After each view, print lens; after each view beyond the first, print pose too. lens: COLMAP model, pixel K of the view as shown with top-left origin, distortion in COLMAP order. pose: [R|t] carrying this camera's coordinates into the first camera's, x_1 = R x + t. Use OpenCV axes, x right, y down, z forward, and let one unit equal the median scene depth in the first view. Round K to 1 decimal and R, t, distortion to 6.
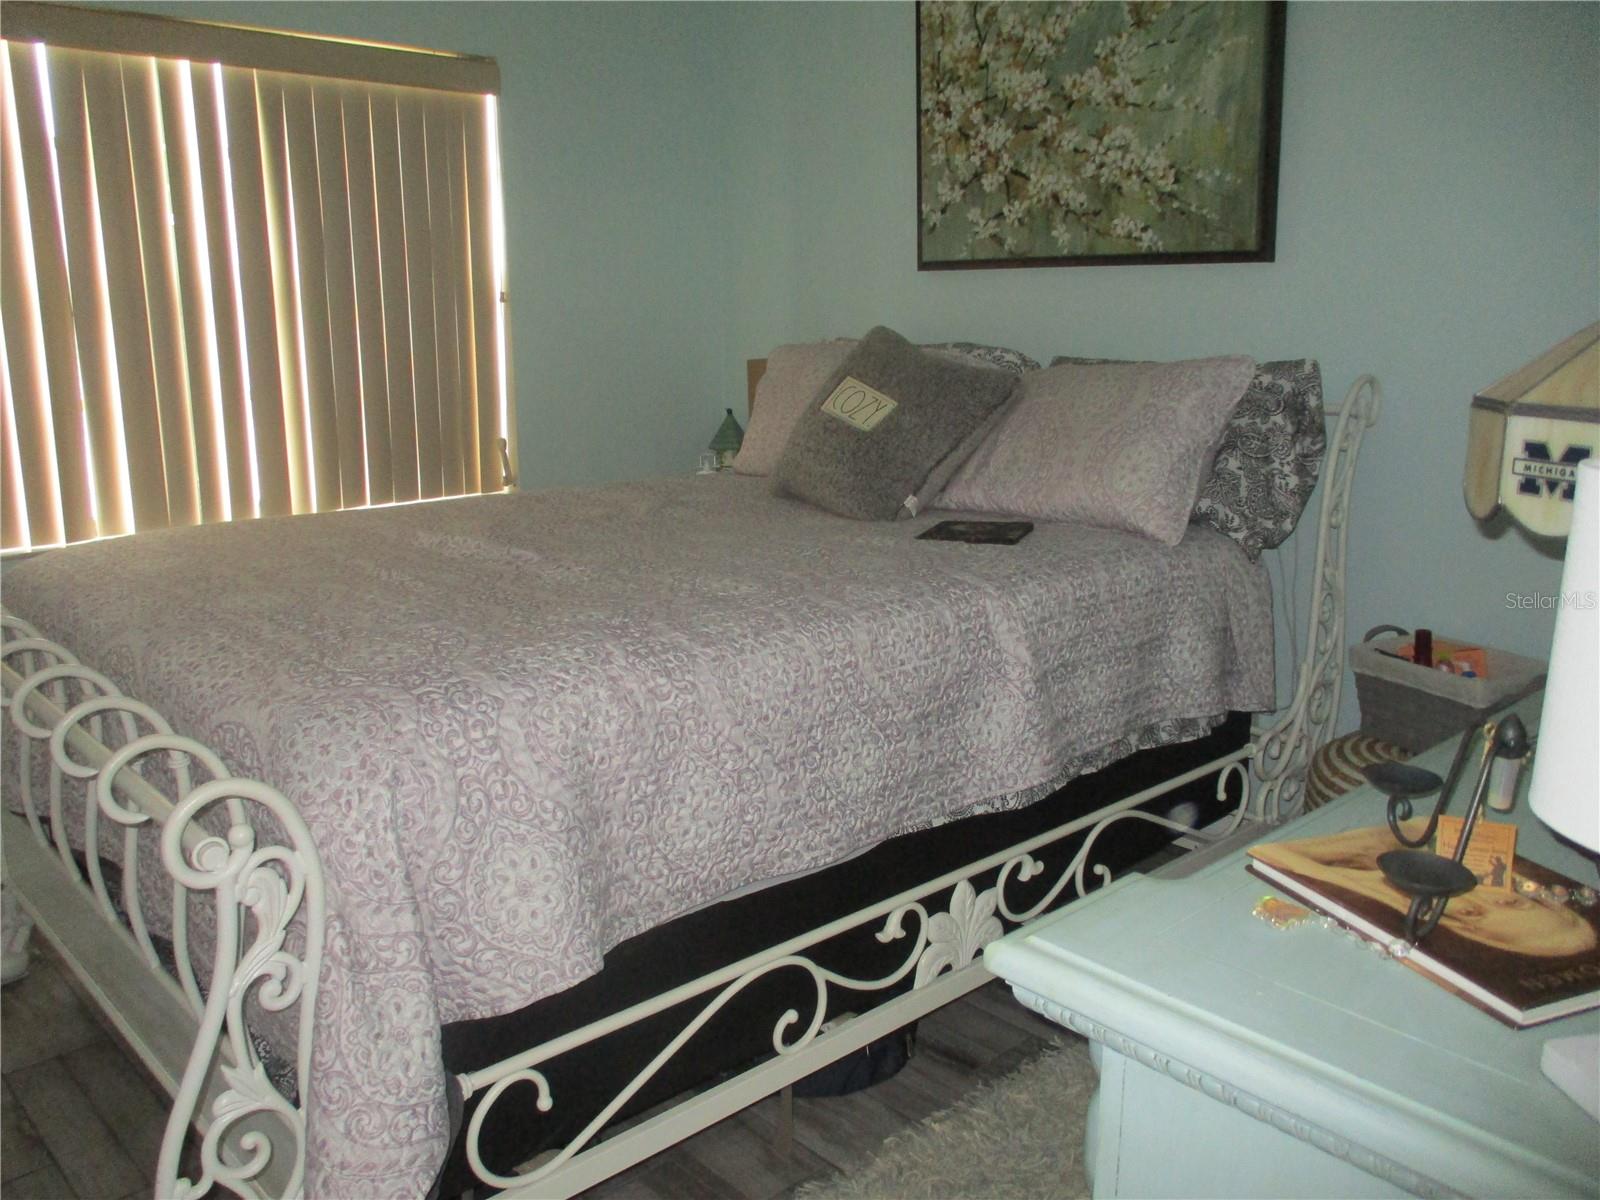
lens RADIAL K [[1336.5, 0, 801.7], [0, 1336.5, 606.6], [0, 0, 1]] dist [-0.026868, 0.011794]
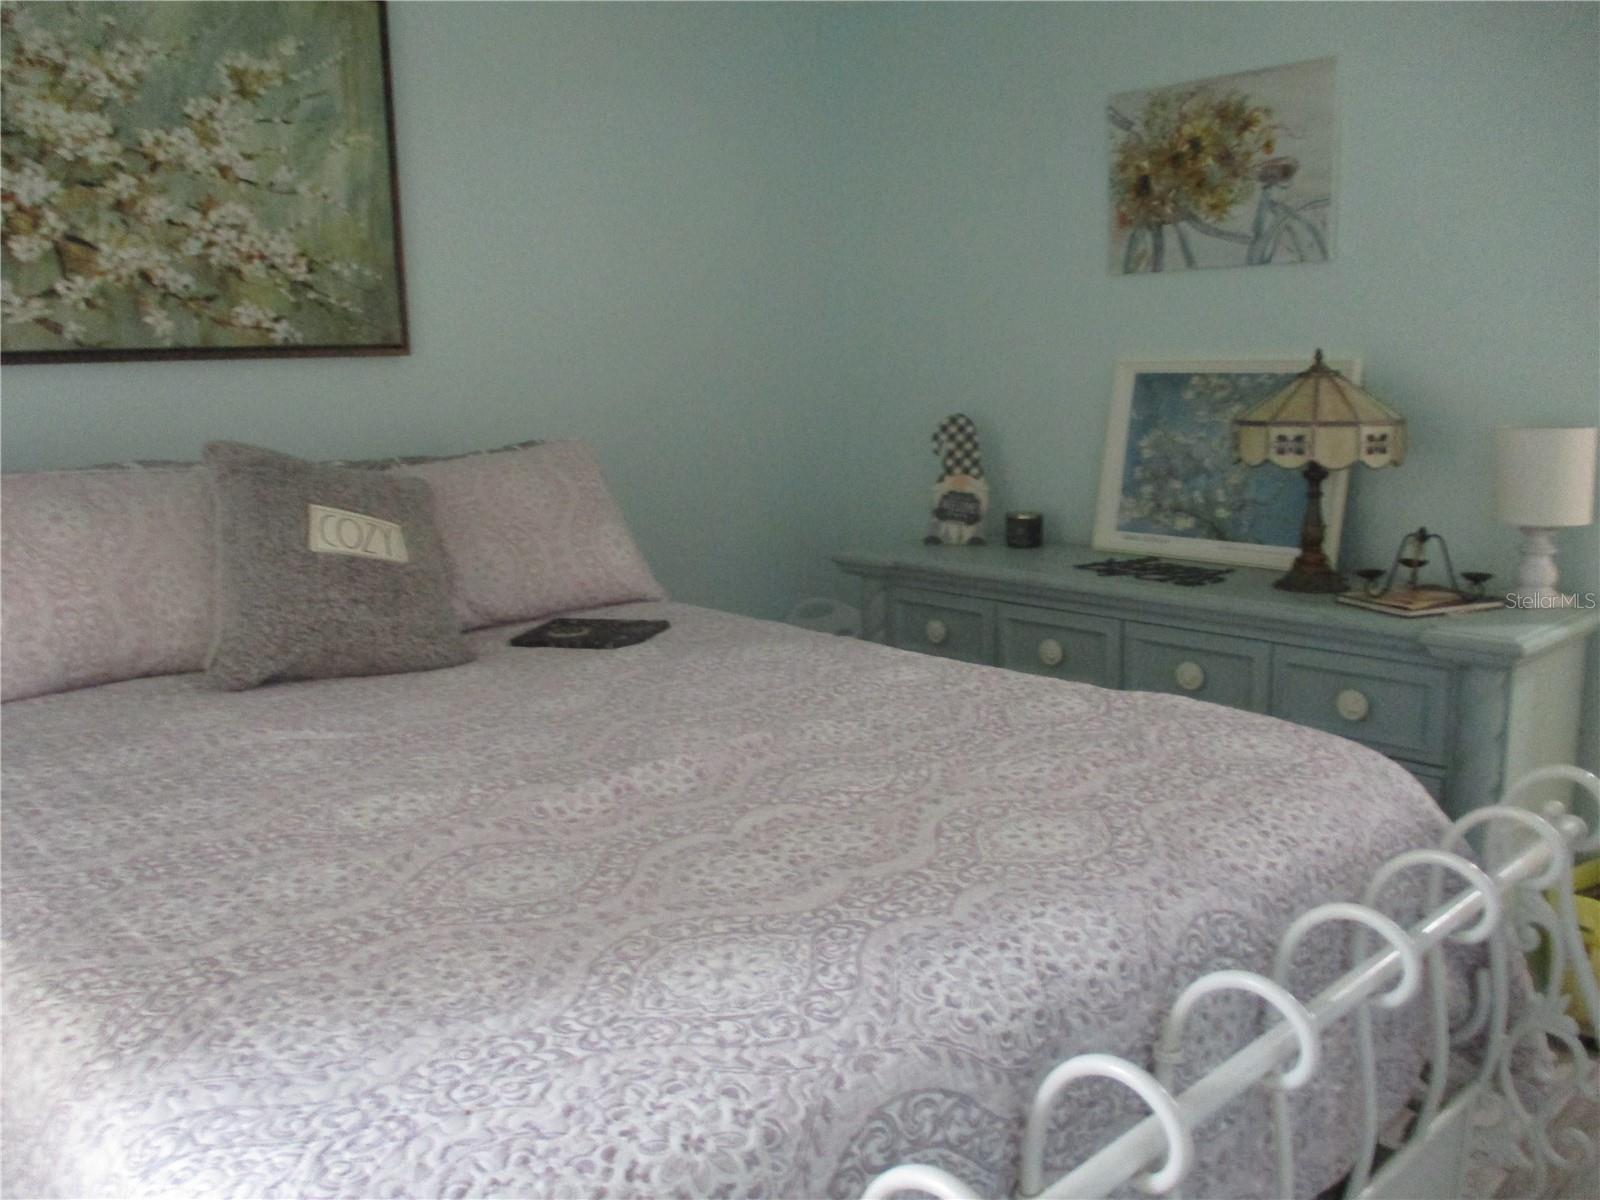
lens RADIAL K [[1336.5, 0, 800.6], [0, 1336.5, 592.3], [0, 0, 1]] dist [-0.026868, 0.011794]
pose [[-0.008445, -0.177118, 0.984153, -0.658011], [0.239767, 0.955119, 0.173950, -0.174824], [-0.970794, 0.237437, 0.034401, 0.654462]]
